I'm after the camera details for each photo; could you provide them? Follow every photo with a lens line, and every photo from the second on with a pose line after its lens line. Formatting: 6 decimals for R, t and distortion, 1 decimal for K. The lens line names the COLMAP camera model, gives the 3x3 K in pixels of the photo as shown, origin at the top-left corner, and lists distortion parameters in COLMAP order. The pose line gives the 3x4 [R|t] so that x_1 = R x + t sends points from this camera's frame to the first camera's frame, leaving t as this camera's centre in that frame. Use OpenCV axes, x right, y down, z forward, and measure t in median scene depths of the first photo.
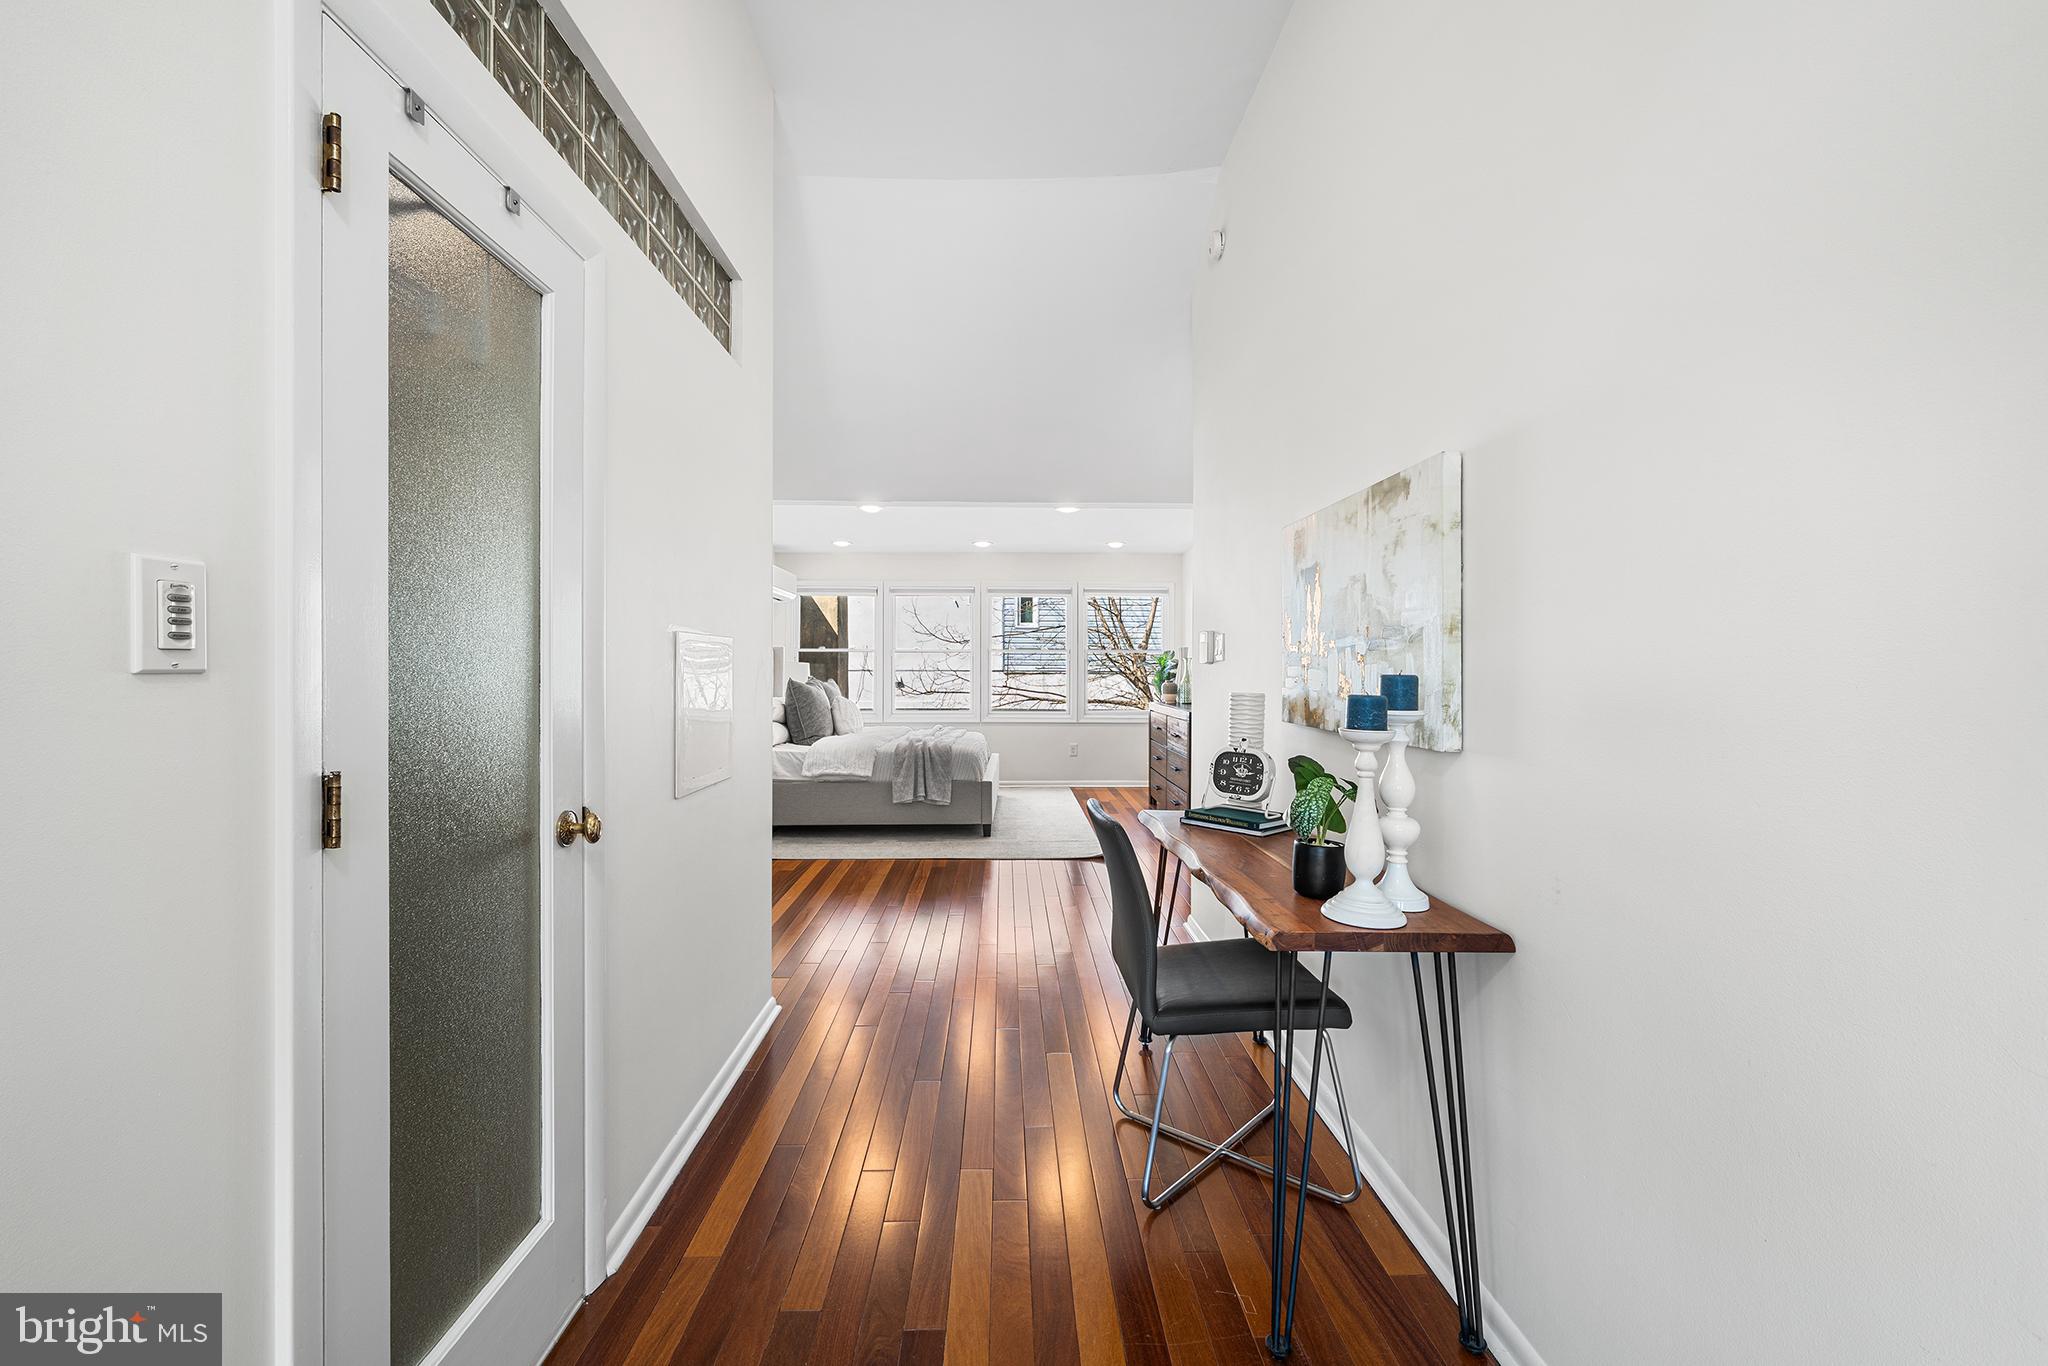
lens RADIAL K [[843.3, 0, 1032.6], [0, 843.3, 674.1], [0, 0, 1]] dist [-0.003140, -0.000067]
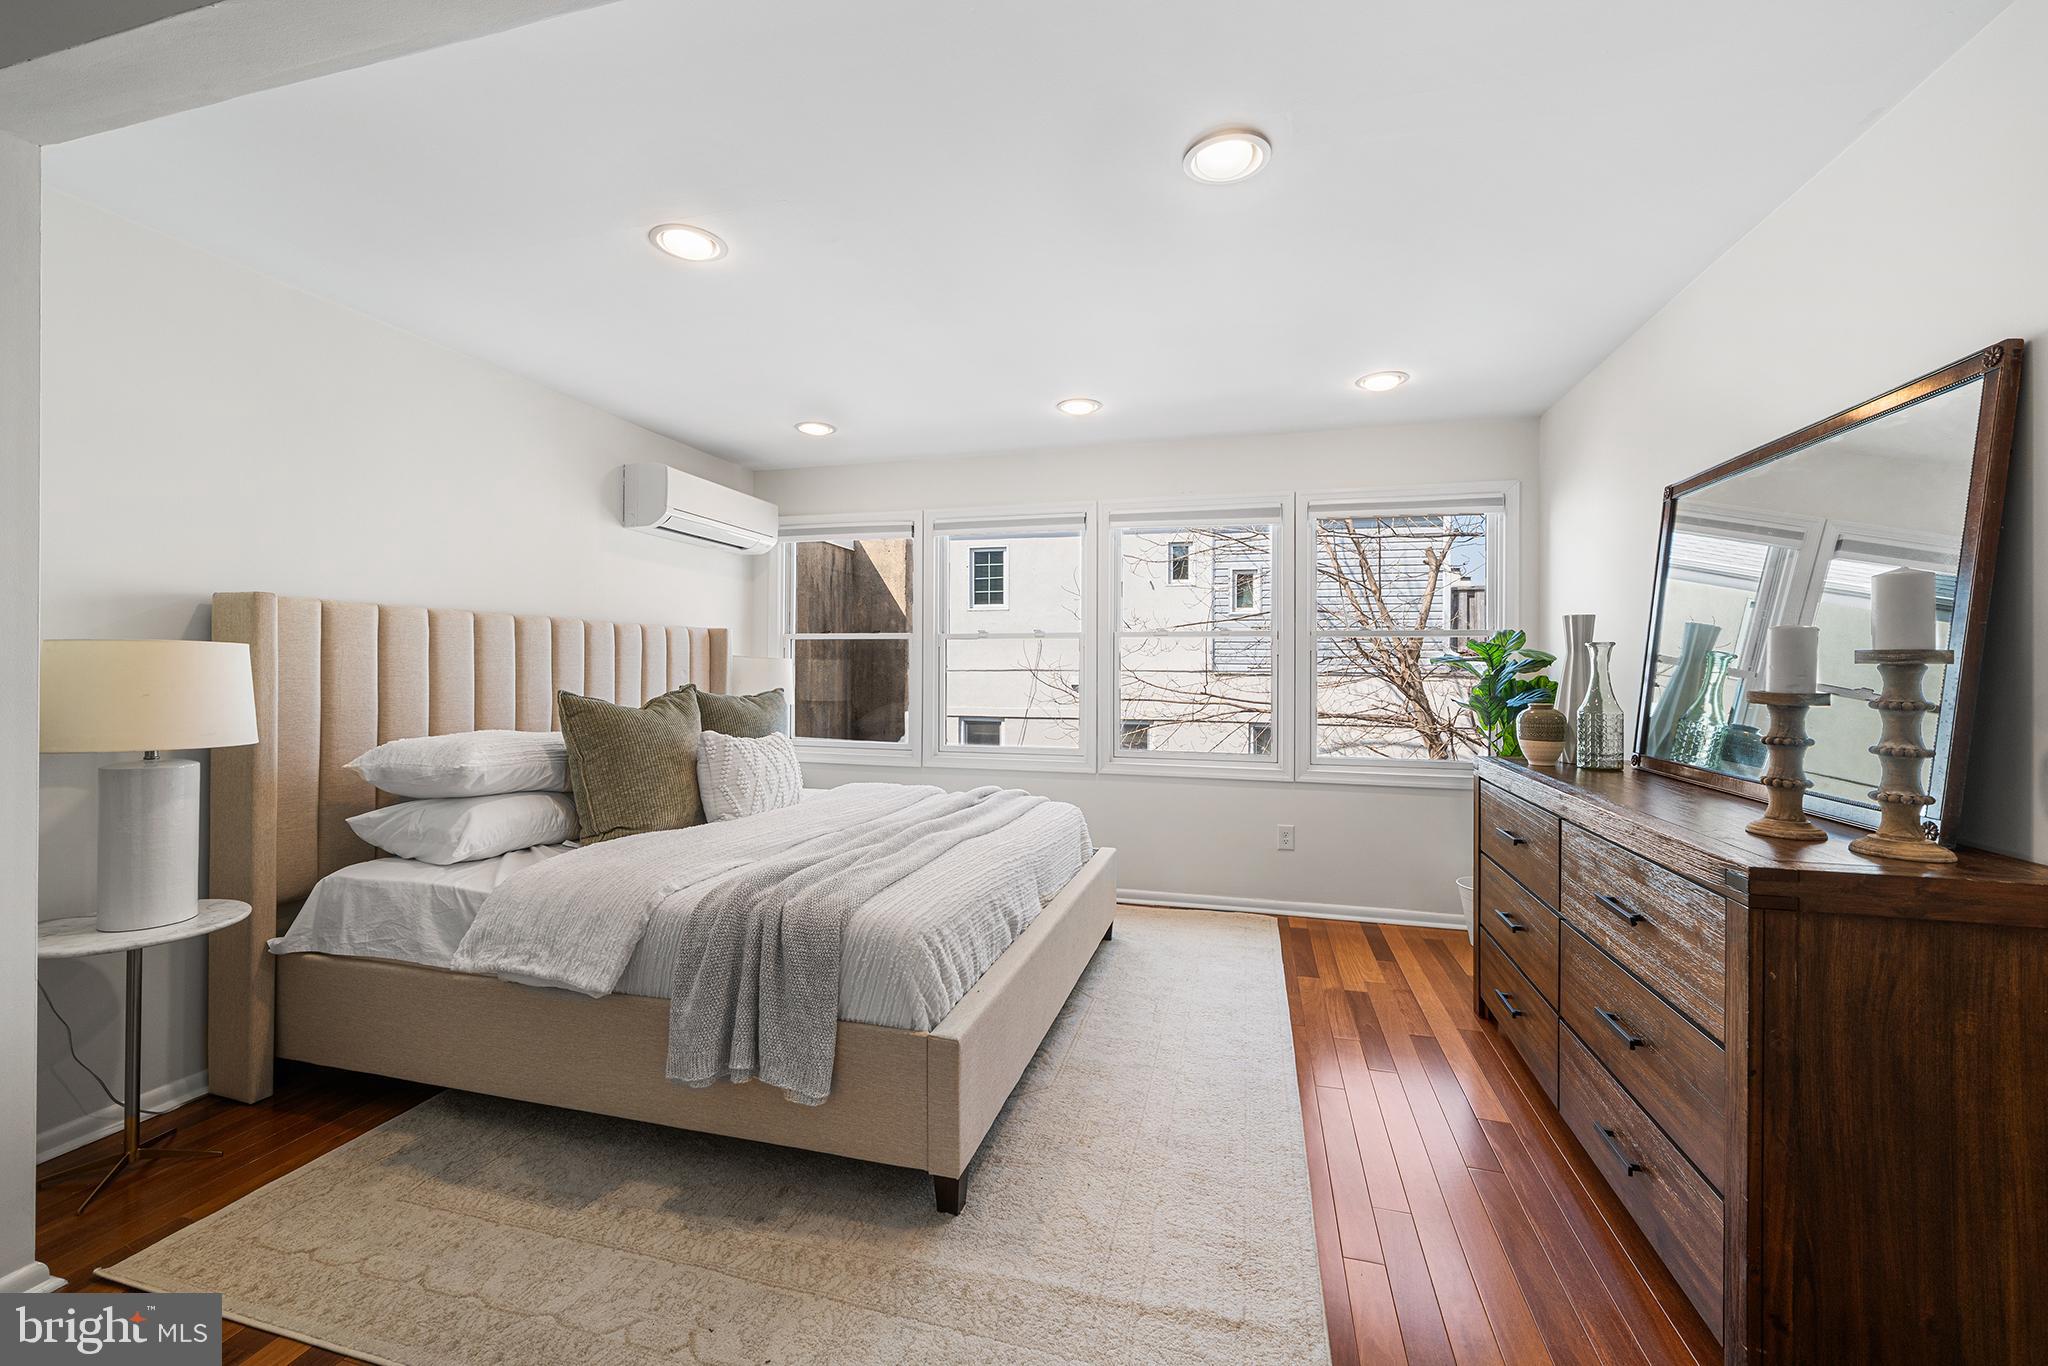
lens RADIAL K [[843.3, 0, 1013.2], [0, 843.3, 666.0], [0, 0, 1]] dist [-0.003140, -0.000067]
pose [[0.955407, 0.001798, -0.295286, 0.056071], [-0.004098, 0.999966, -0.007168, -0.006393], [0.295263, 0.008058, 0.955382, 0.659993]]
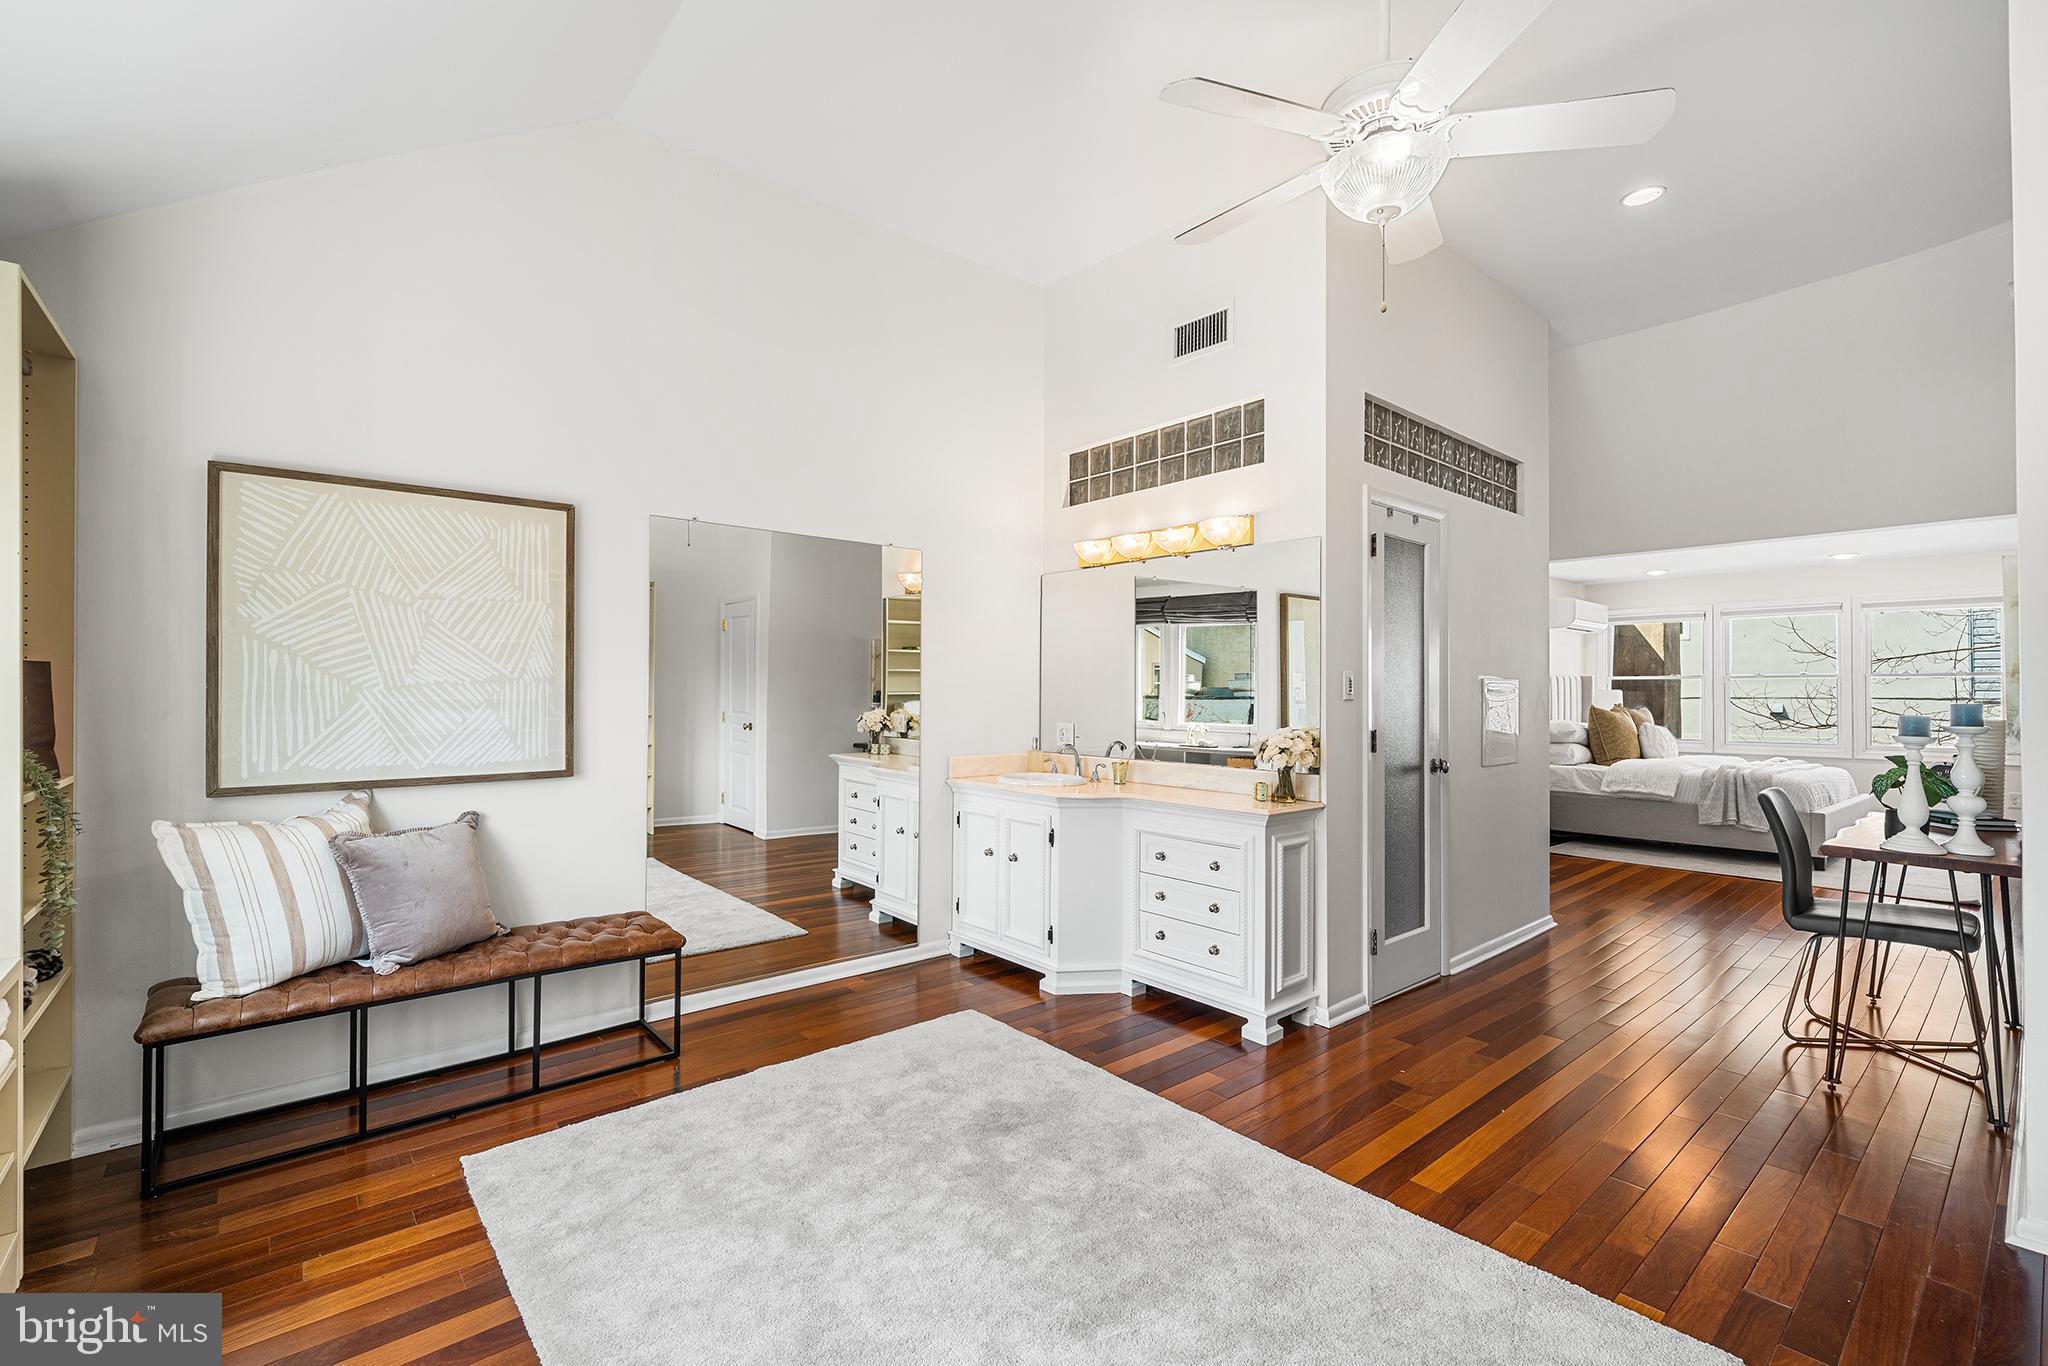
lens RADIAL K [[900.2, 0, 1020.8], [0, 900.2, 680.7], [0, 0, 1]] dist [0.001700, -0.000145]
pose [[0.636223, -0.010148, -0.771438, 0.153443], [-0.006804, 0.999801, -0.018764, -0.000172], [0.771475, 0.017187, 0.636028, -0.349503]]
